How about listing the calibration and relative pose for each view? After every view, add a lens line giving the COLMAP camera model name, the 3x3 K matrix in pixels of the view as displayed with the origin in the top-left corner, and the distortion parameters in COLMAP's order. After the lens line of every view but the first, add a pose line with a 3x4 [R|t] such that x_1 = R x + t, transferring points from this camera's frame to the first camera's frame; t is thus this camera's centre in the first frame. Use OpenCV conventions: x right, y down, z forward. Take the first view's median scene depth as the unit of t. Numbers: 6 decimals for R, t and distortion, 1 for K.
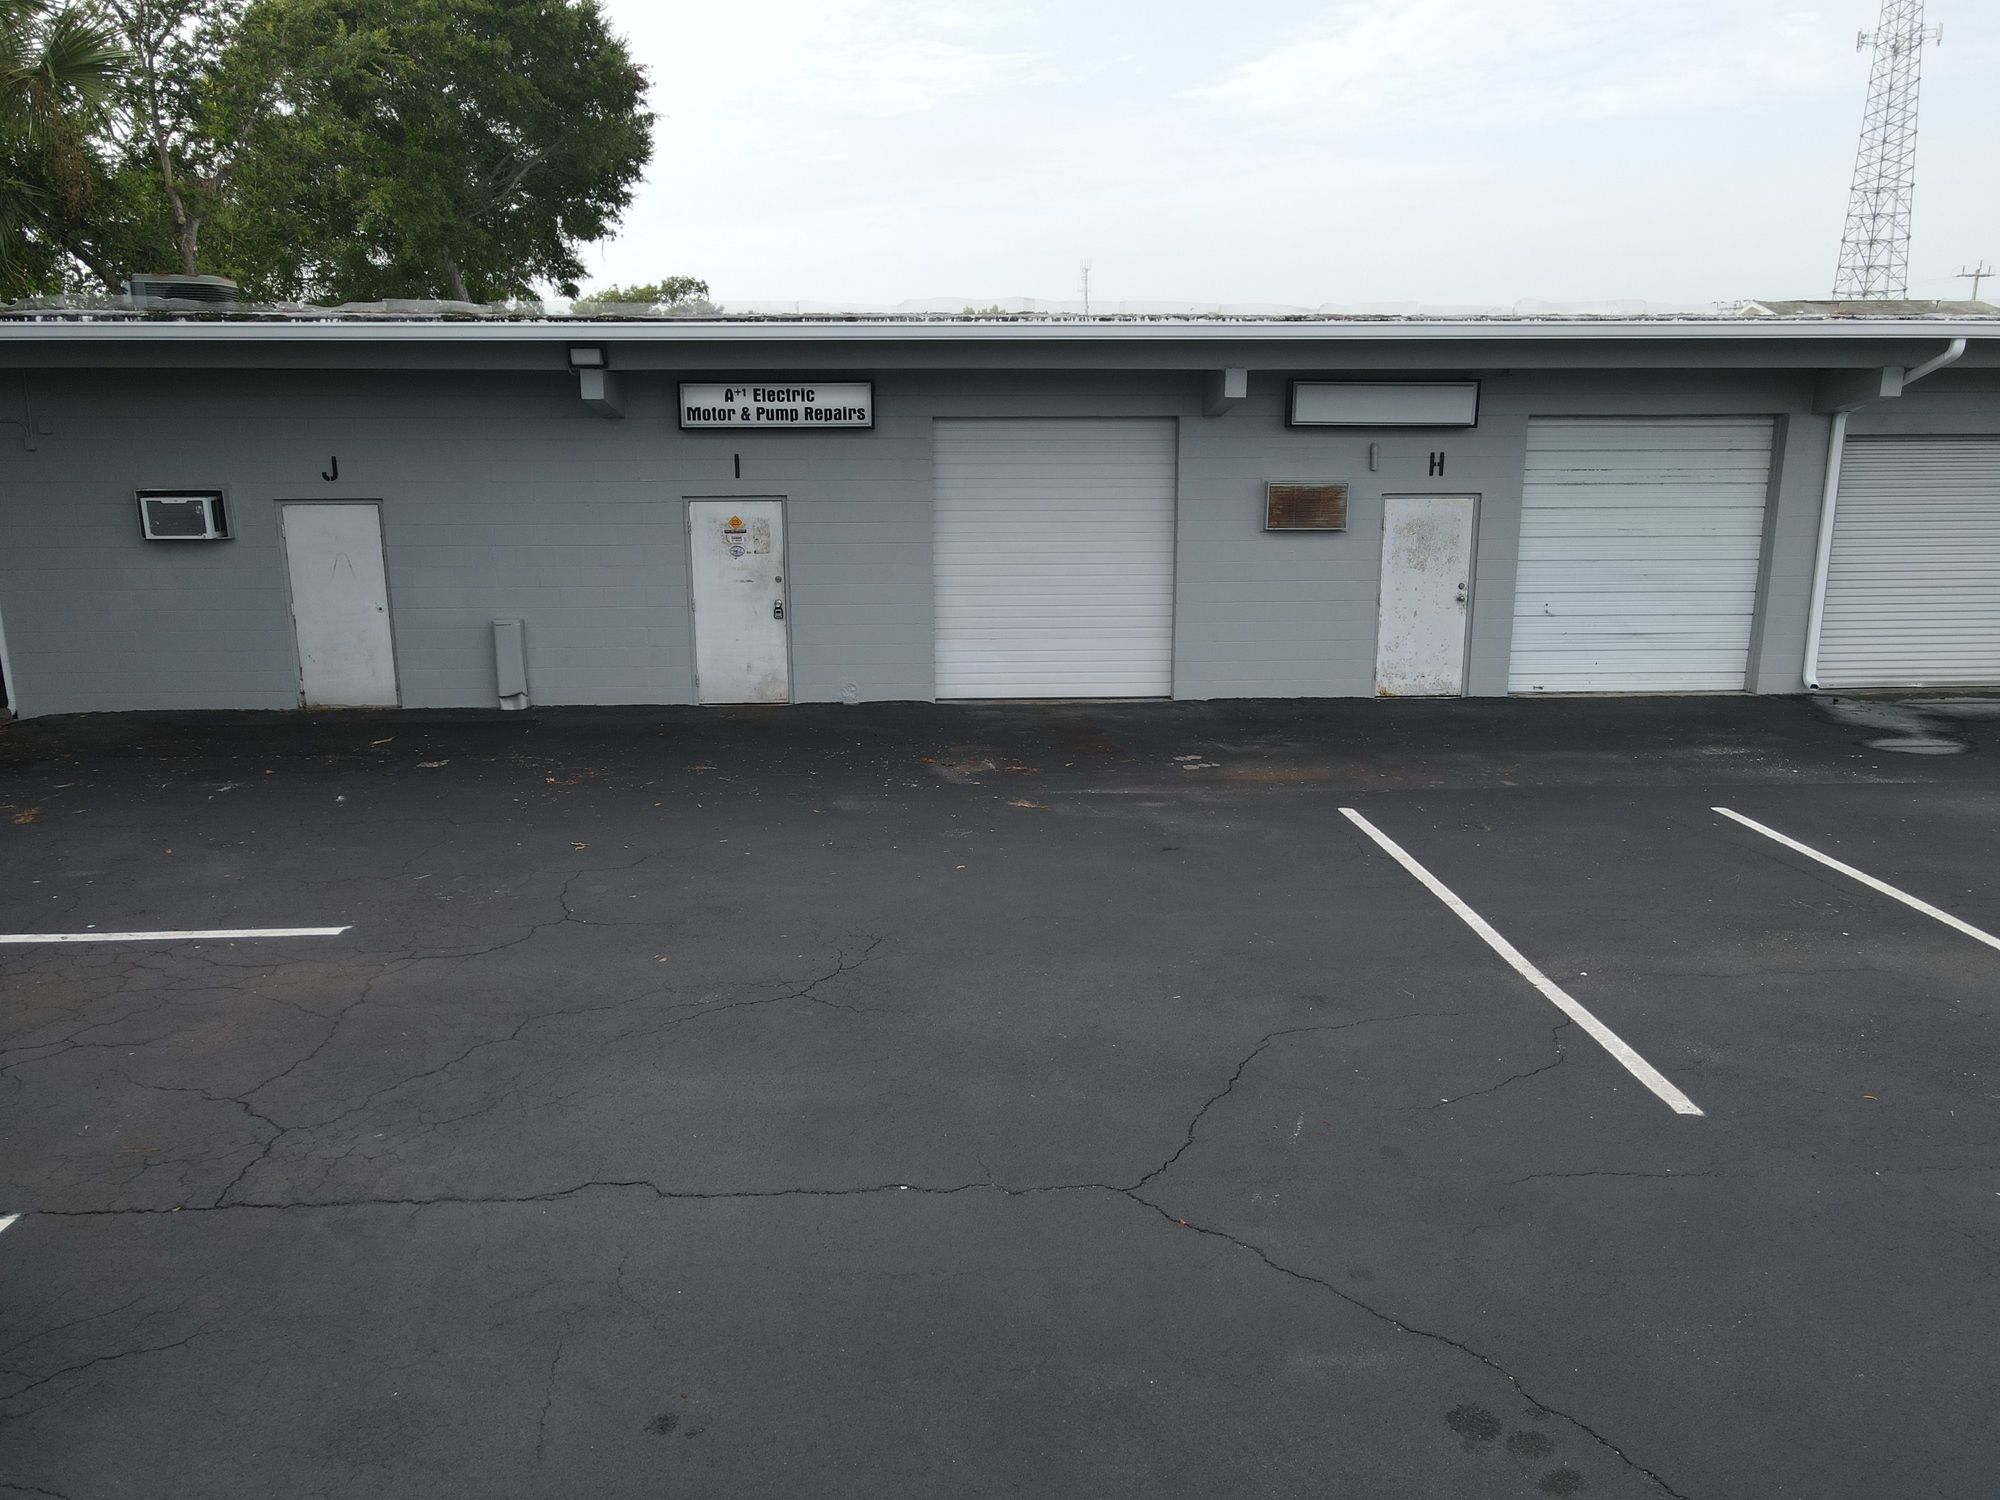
lens RADIAL K [[1445.5, 0, 1004.2], [0, 1445.5, 744.4], [0, 0, 1]] dist [0.007639, 0.011920]
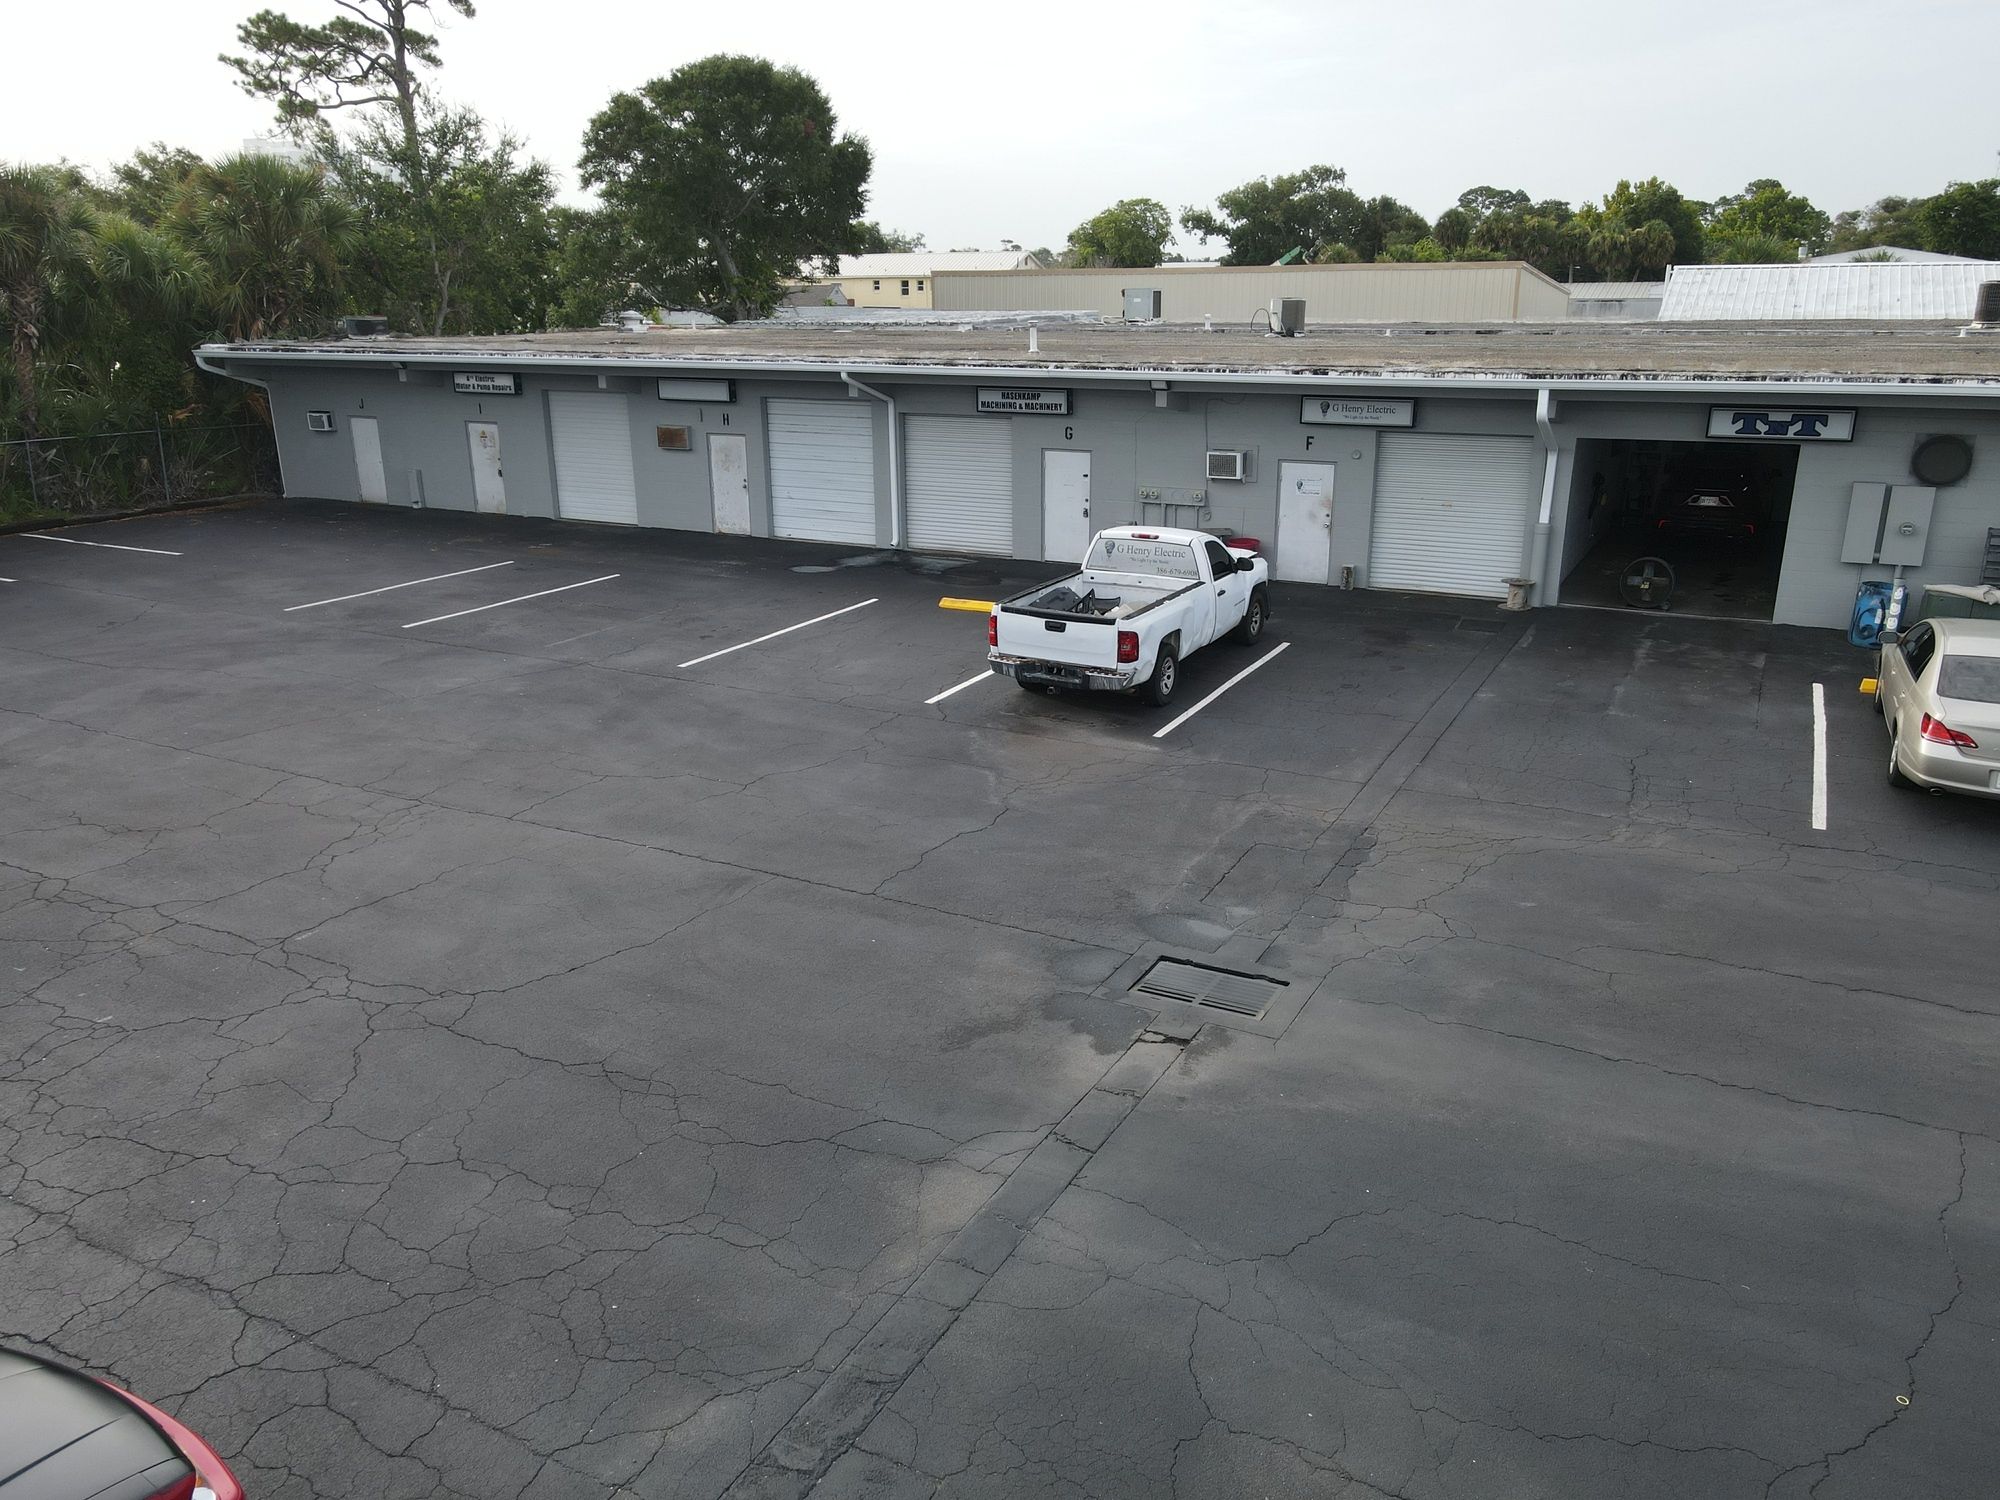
lens RADIAL K [[1445.5, 0, 989.0], [0, 1445.5, 753.9], [0, 0, 1]] dist [0.007639, 0.011920]
pose [[0.859337, 0.152346, -0.488191, 1.675245], [-0.106883, 0.987019, 0.119870, -0.011019], [0.500115, -0.050829, 0.864466, -0.604826]]
